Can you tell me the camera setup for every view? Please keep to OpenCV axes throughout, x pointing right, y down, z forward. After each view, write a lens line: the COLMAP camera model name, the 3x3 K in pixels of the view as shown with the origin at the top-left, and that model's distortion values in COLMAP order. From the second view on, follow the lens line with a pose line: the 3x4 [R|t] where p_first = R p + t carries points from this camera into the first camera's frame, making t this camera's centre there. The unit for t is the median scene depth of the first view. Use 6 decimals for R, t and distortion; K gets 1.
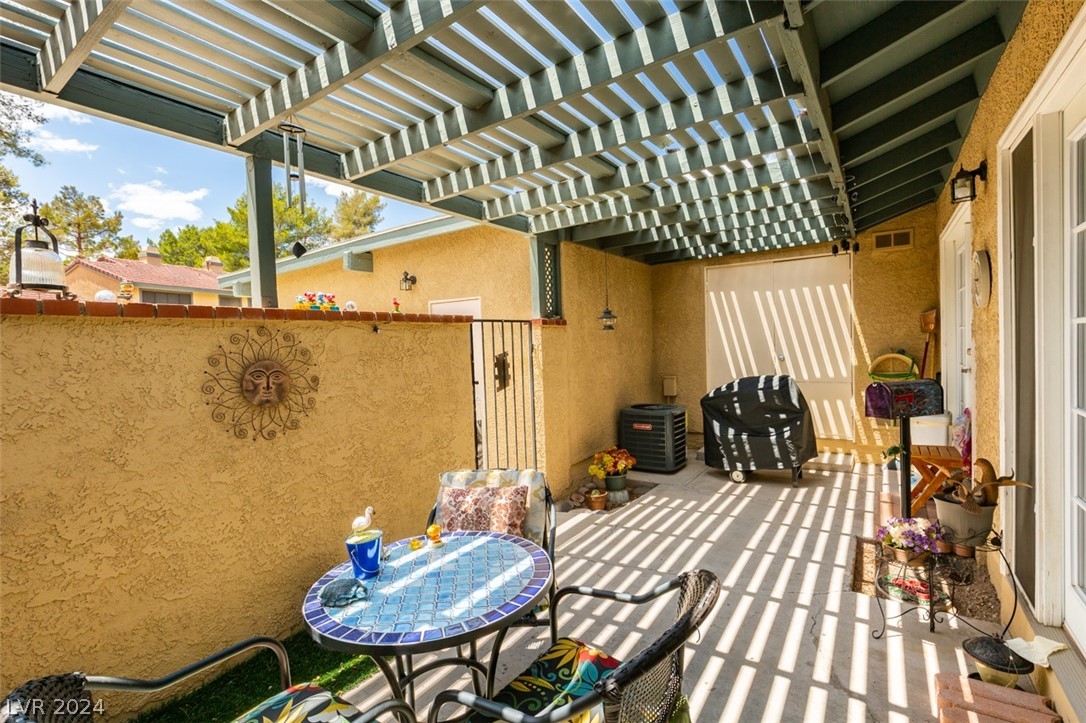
lens RADIAL K [[489.5, 0, 537.4], [0, 489.5, 361.8], [0, 0, 1]] dist [0.002269, 0.000765]
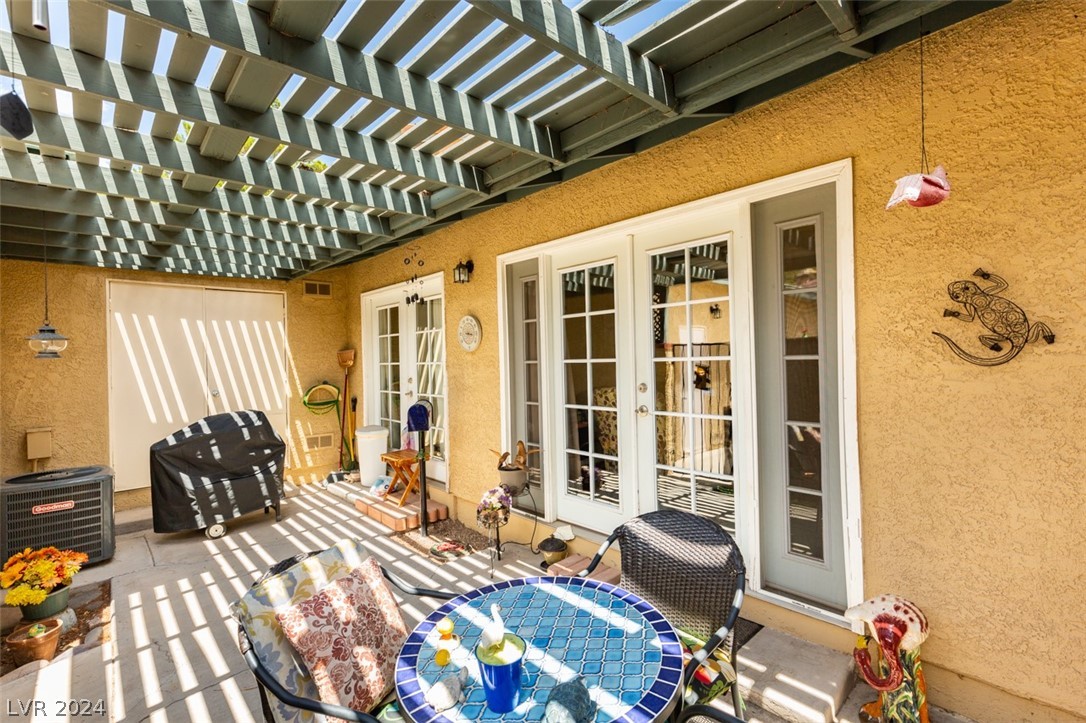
lens RADIAL K [[489.5, 0, 537.4], [0, 489.5, 360.0], [0, 0, 1]] dist [0.002269, 0.000765]
pose [[0.219584, 0.023108, 0.975320, -0.337746], [0.051490, 0.998052, -0.035239, -0.008655], [-0.974234, 0.057957, 0.217966, 0.252676]]
